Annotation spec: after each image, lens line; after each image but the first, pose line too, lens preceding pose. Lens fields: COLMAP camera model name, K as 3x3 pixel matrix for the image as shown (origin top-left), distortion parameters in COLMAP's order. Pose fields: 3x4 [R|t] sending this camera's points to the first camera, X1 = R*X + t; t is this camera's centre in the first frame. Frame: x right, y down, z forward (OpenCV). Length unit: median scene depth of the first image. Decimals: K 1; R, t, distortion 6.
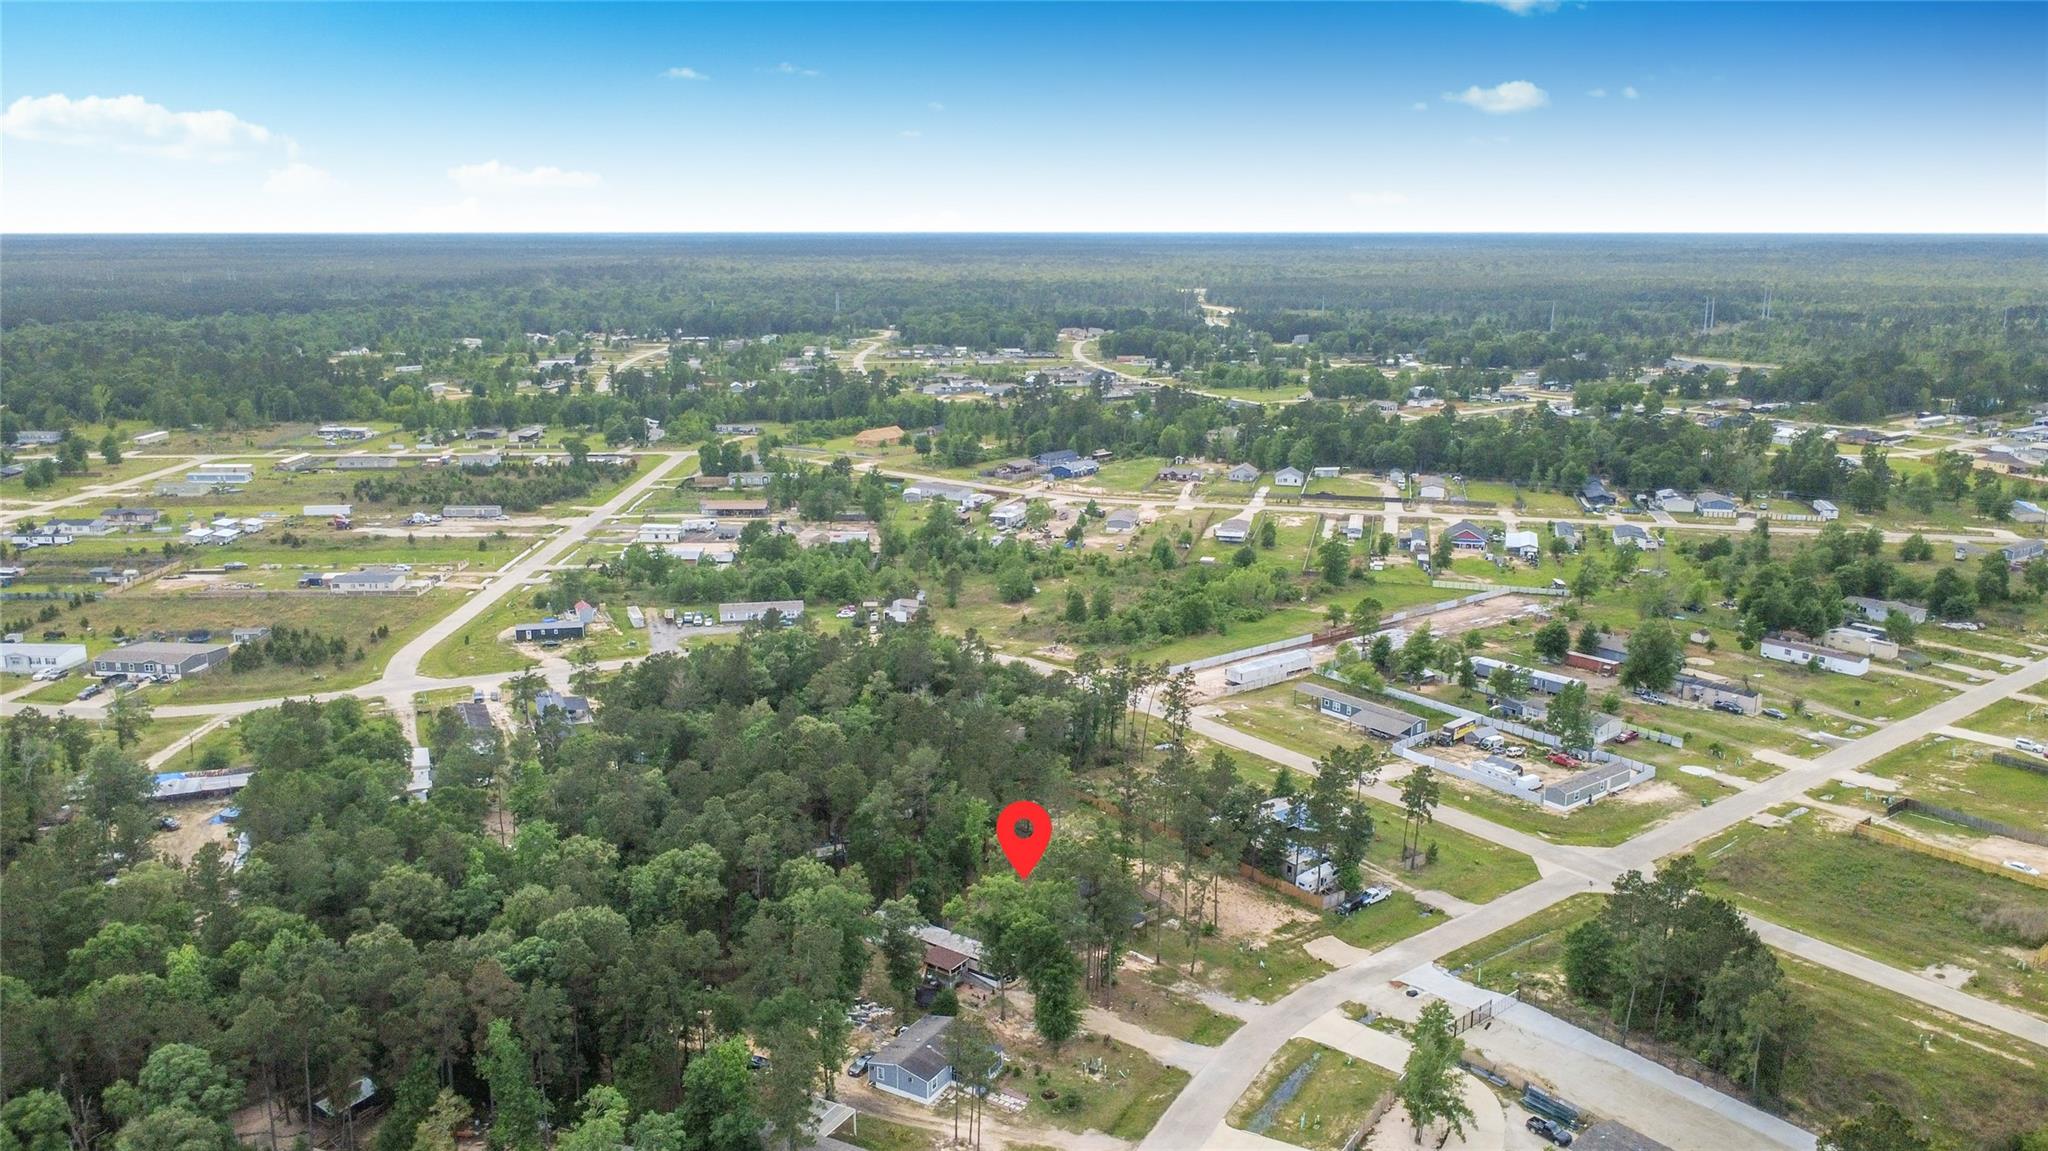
lens RADIAL K [[1504.3, 0, 1025.9], [0, 1504.3, 576.2], [0, 0, 1]] dist [0.001795, 0.000894]
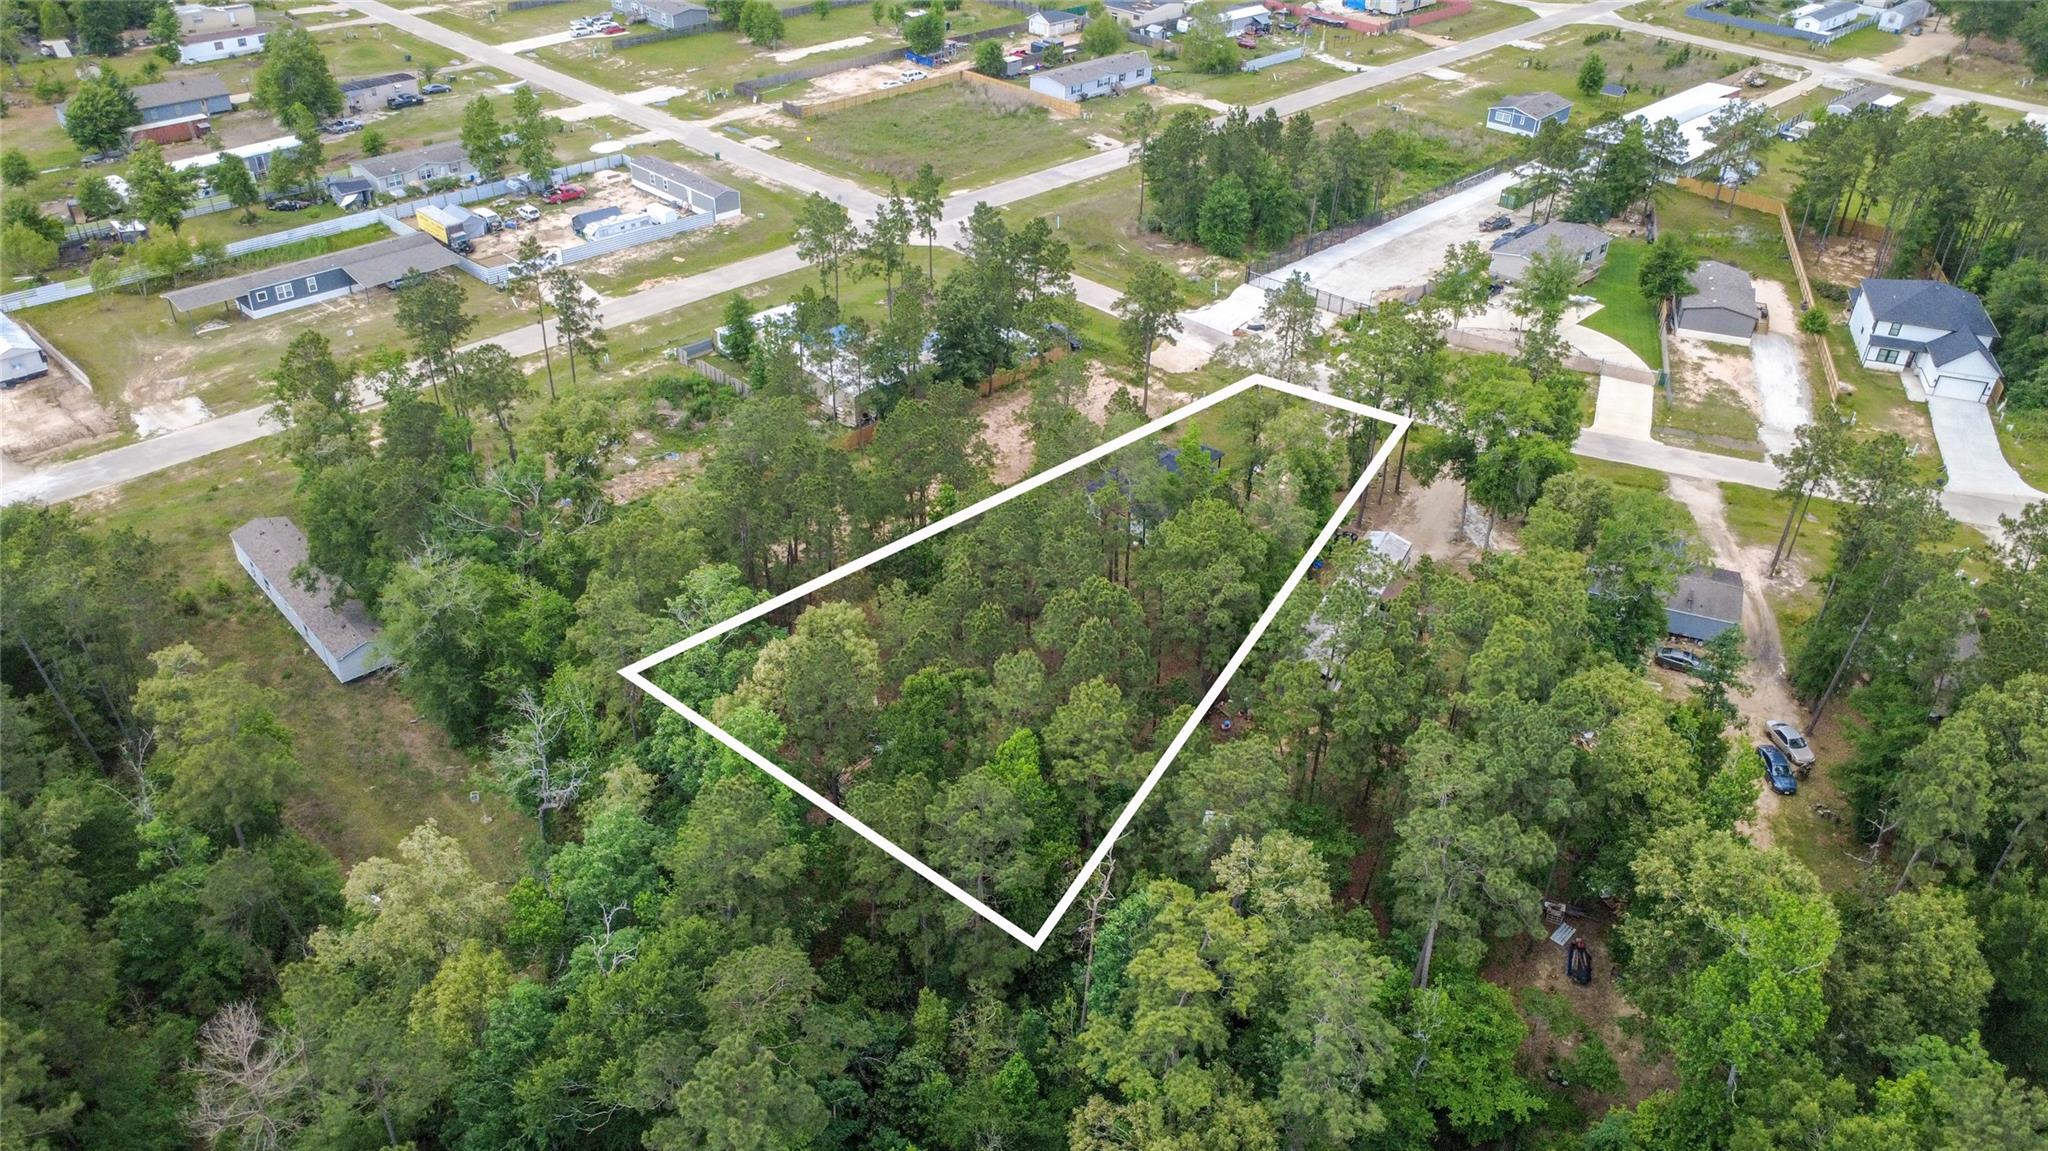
lens RADIAL K [[1487.5, 0, 1026.3], [0, 1487.5, 577.7], [0, 0, 1]] dist [0.001007, -0.000844]
pose [[-0.145228, -0.548341, 0.823548, -0.357627], [0.190990, 0.801180, 0.567127, -0.092449], [-0.970789, 0.239652, -0.011626, 0.759187]]
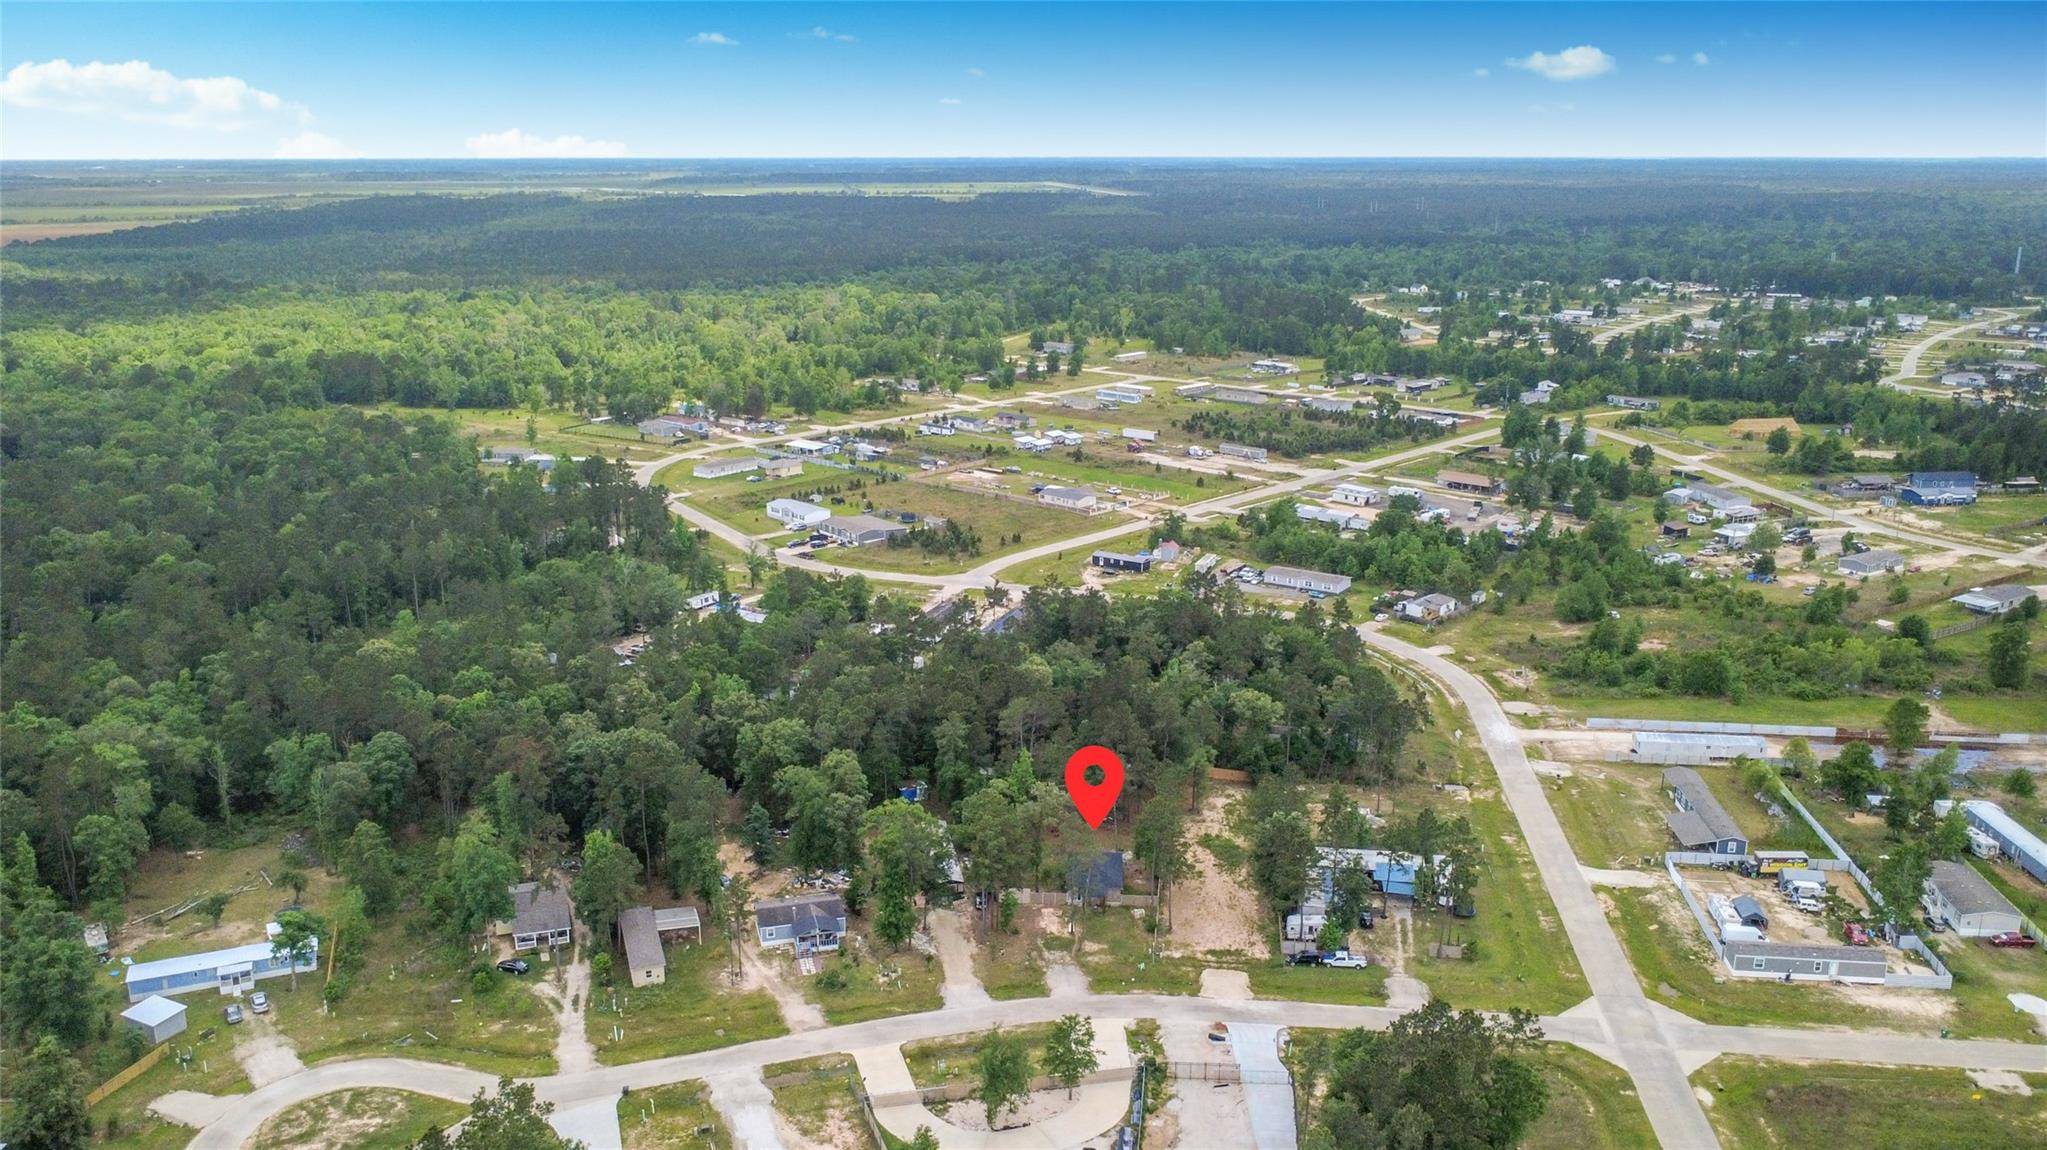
lens RADIAL K [[1615.8, 0, 1022.9], [0, 1615.8, 575.4], [0, 0, 1]] dist [0.002464, 0.002011]
pose [[0.716297, 0.177271, -0.674903, 0.528598], [-0.157015, 0.983335, 0.091639, -0.061835], [0.679901, 0.040329, 0.732194, 0.083178]]
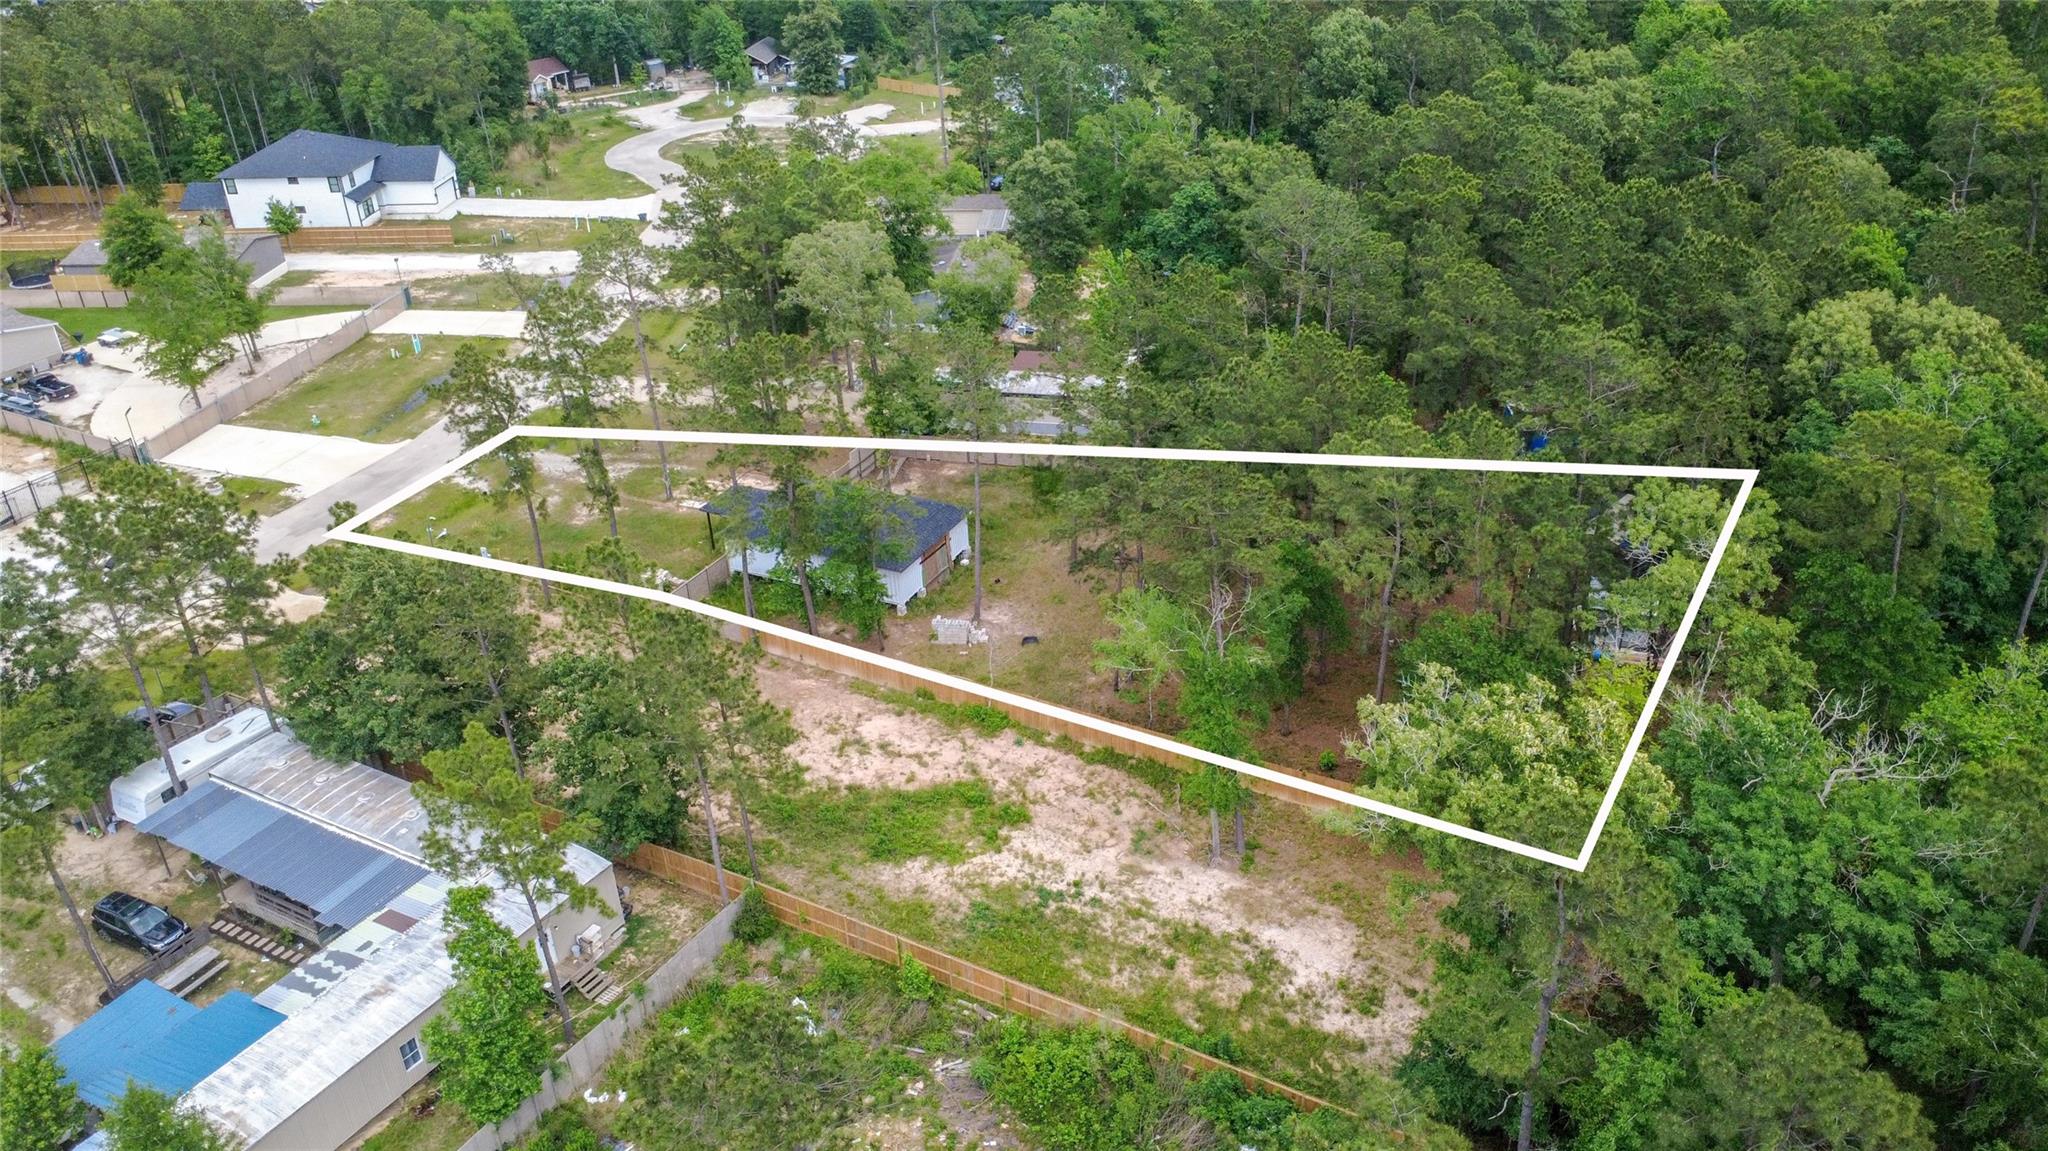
lens RADIAL K [[1587.5, 0, 1090.6], [0, 1587.5, 531.2], [0, 0, 1]] dist [0.003912, -0.009994]
pose [[-0.907347, 0.211057, -0.363561, 0.101714], [-0.072513, 0.773292, 0.629890, -0.043347], [0.414082, 0.597891, -0.686340, 0.940700]]
